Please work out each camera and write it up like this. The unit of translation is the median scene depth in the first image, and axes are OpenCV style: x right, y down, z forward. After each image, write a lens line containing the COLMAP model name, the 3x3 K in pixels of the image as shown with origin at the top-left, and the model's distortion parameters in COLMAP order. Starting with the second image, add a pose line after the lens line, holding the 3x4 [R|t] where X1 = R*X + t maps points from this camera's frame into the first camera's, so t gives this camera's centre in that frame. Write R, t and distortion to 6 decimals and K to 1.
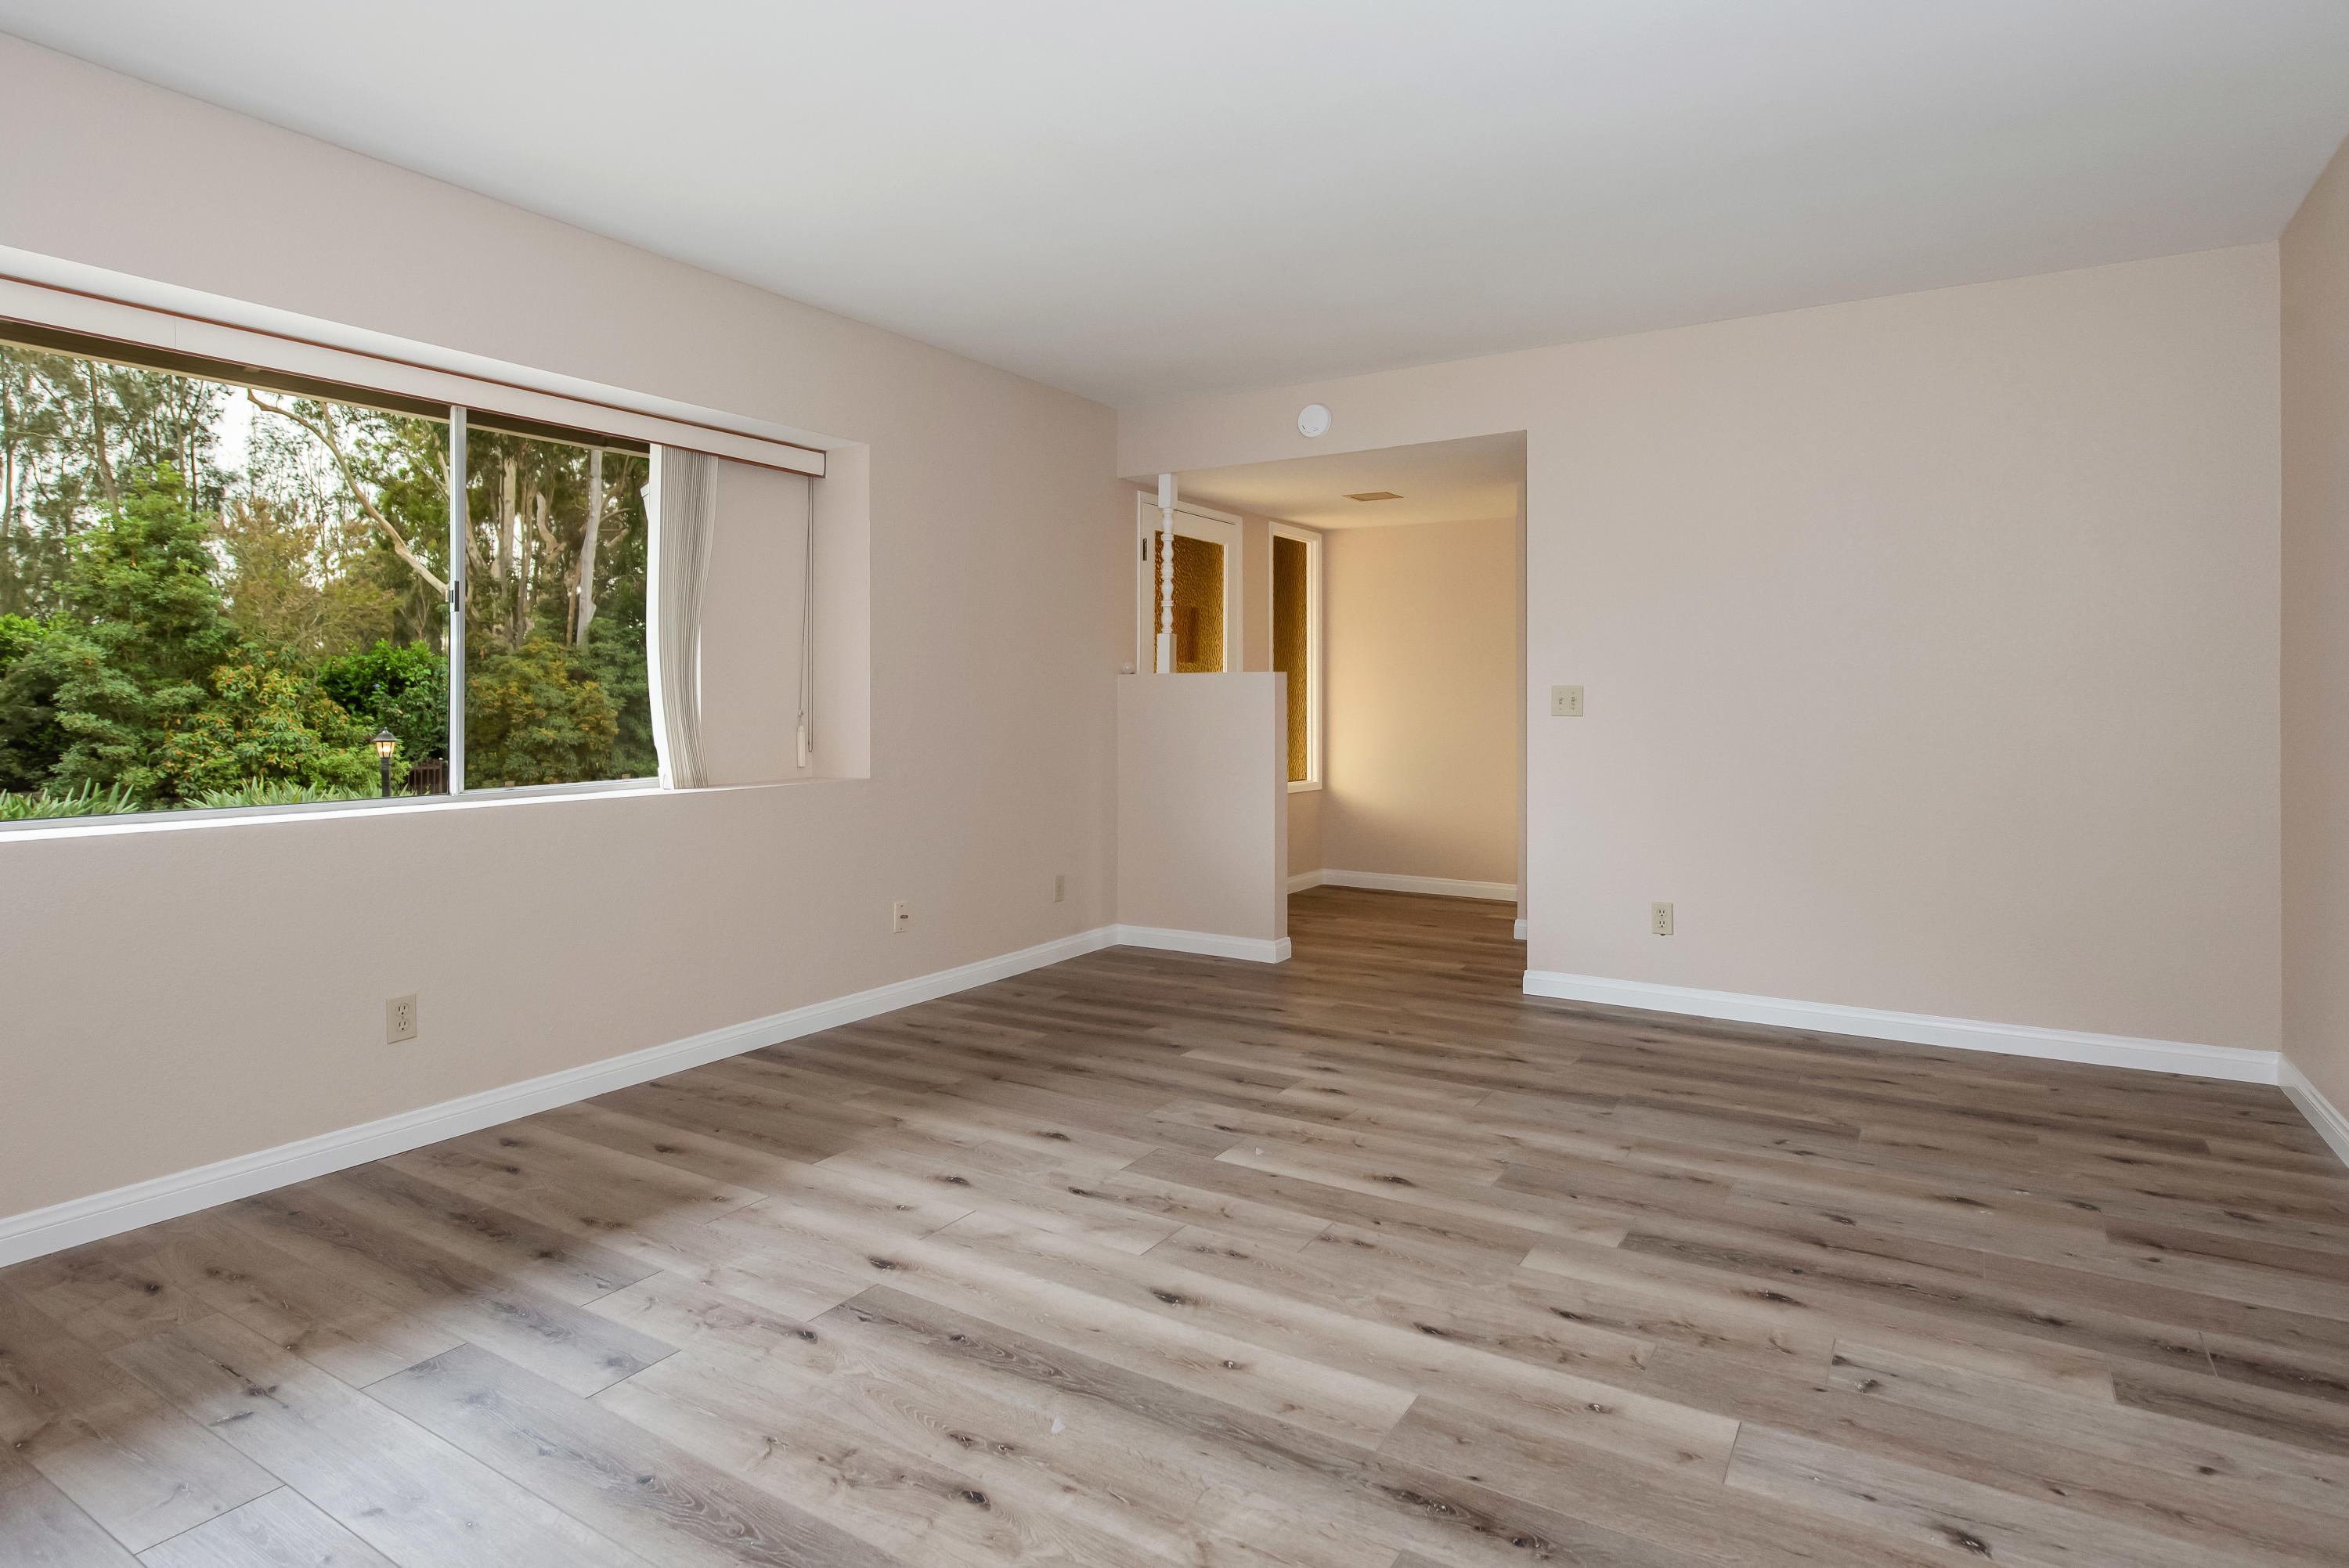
lens RADIAL K [[1230.1, 0, 1191.9], [0, 1230.1, 708.9], [0, 0, 1]] dist [-0.004234, -0.000202]
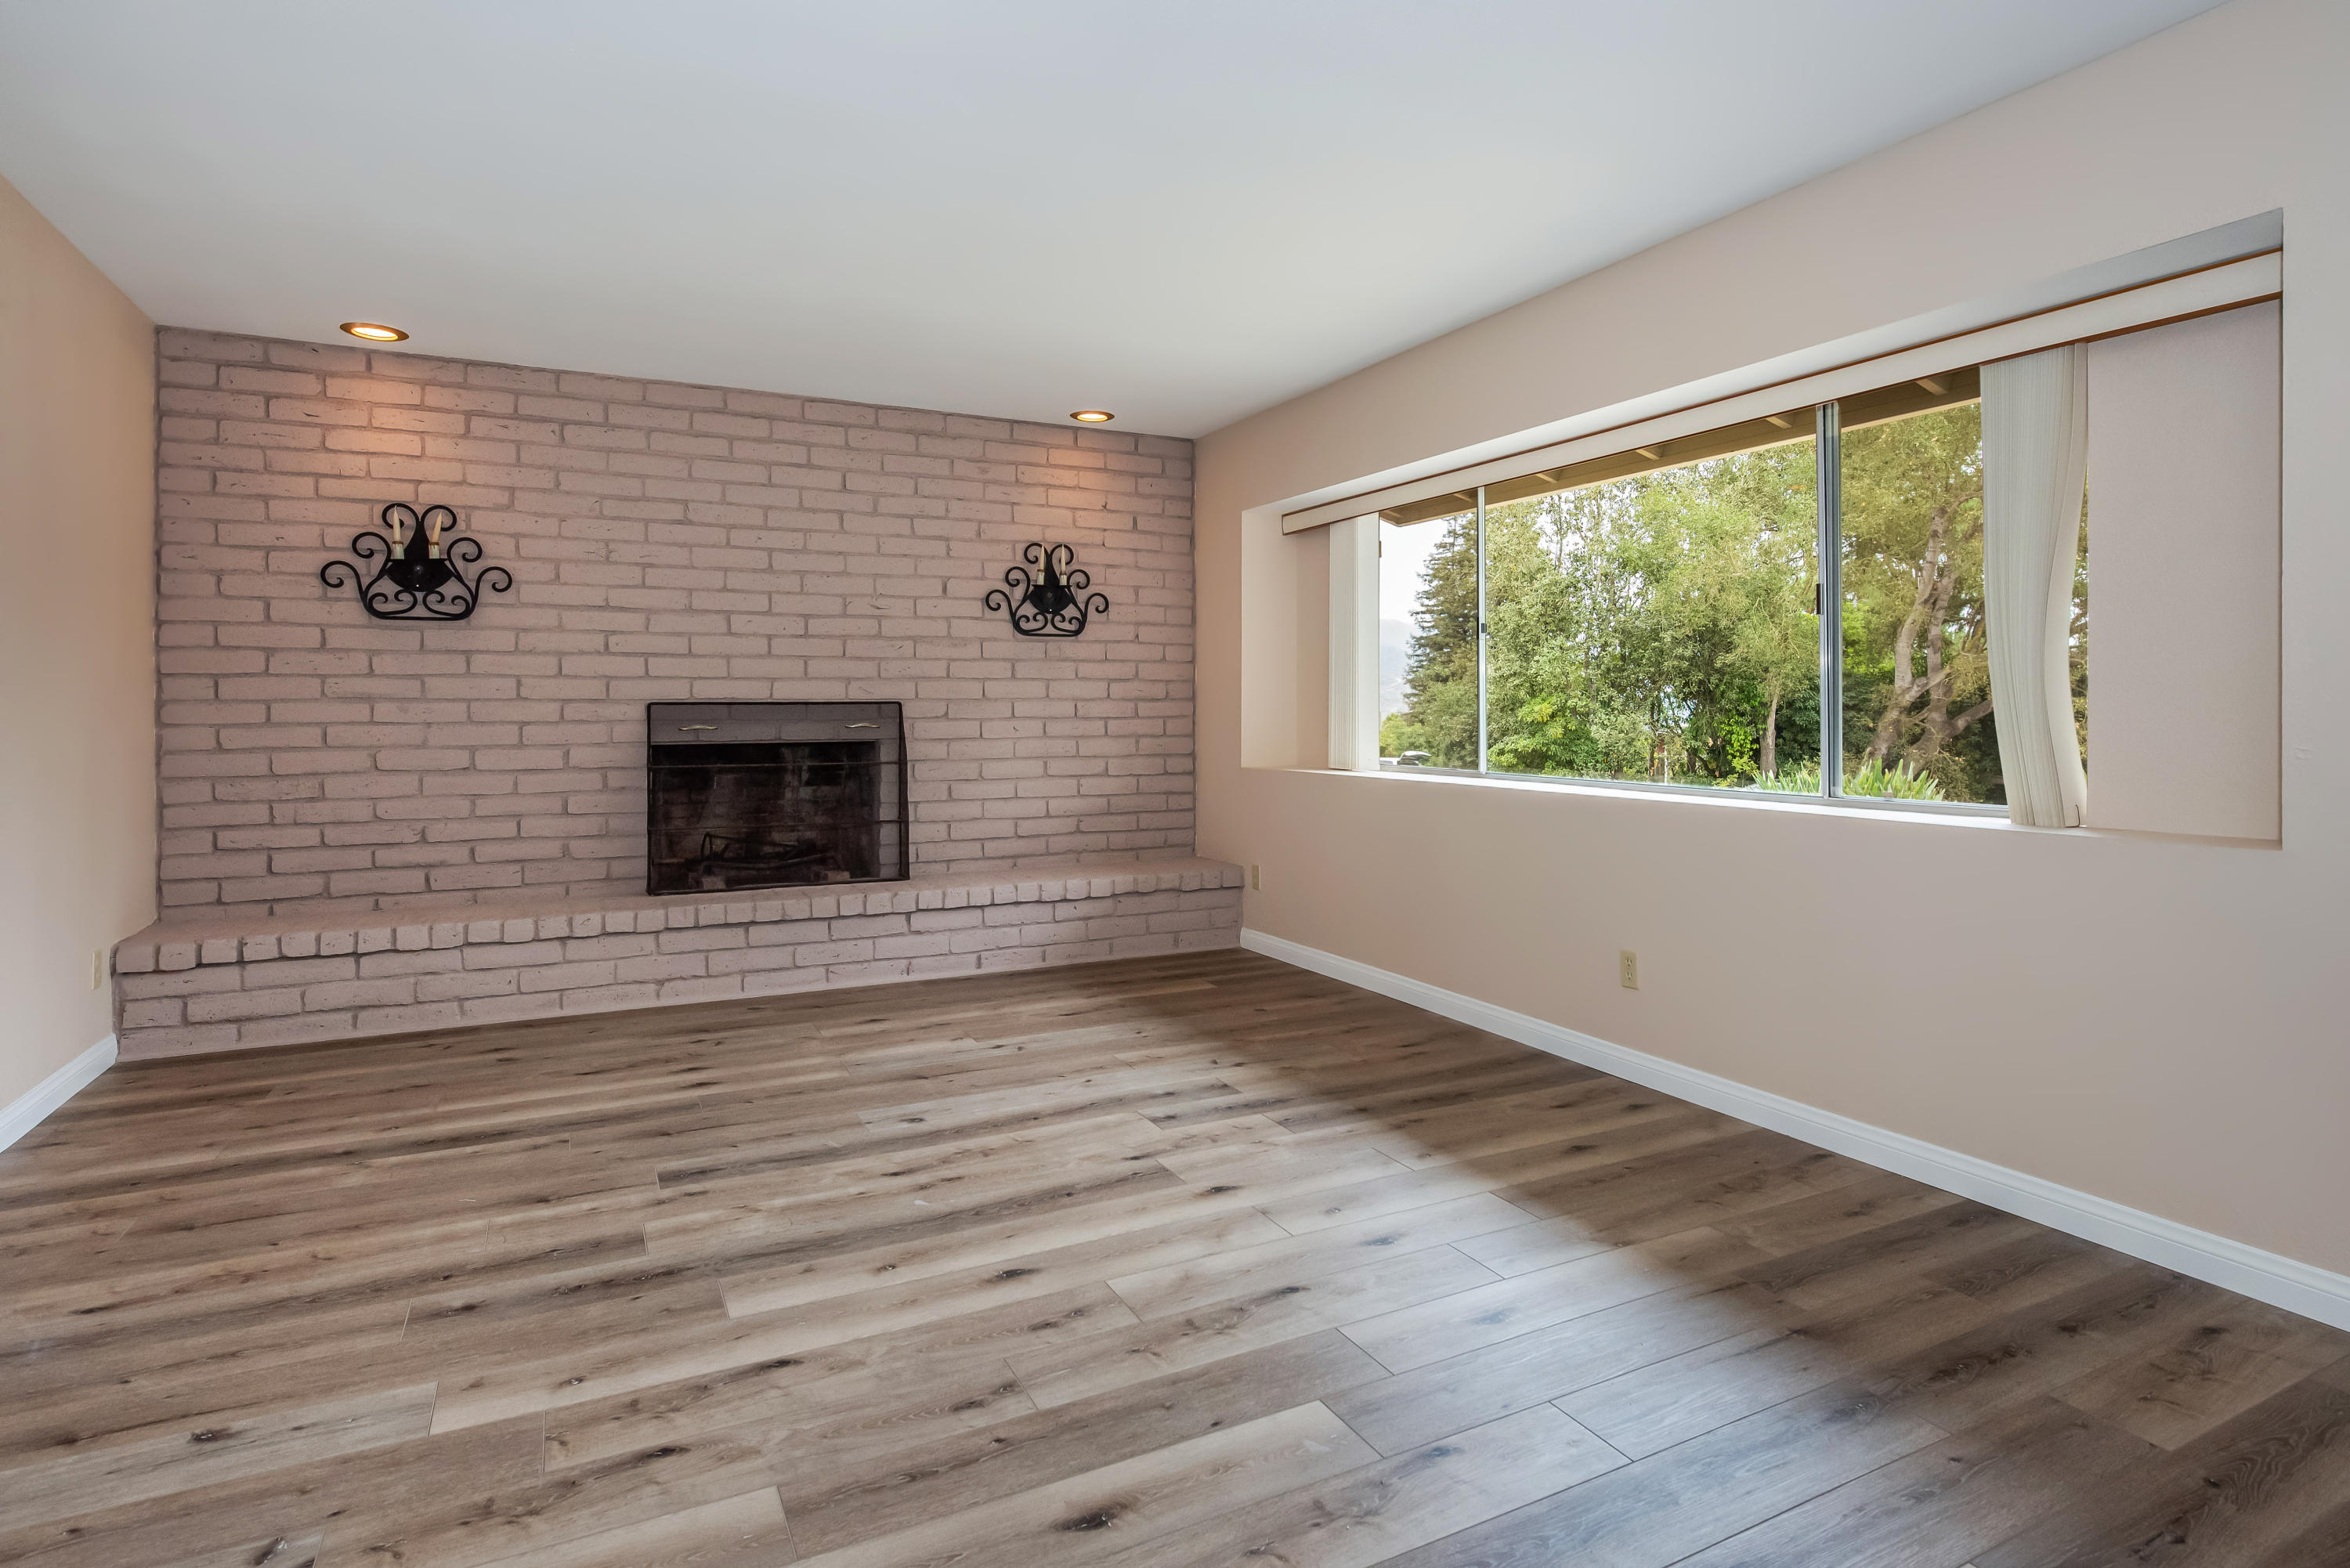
lens RADIAL K [[1230.6, 0, 1194.6], [0, 1230.6, 702.1], [0, 0, 1]] dist [-0.004234, -0.000202]
pose [[-0.515676, -0.000605, -0.856783, 0.826703], [-0.002412, 0.999997, 0.000746, -0.009460], [0.856780, 0.002451, -0.515676, 1.725521]]
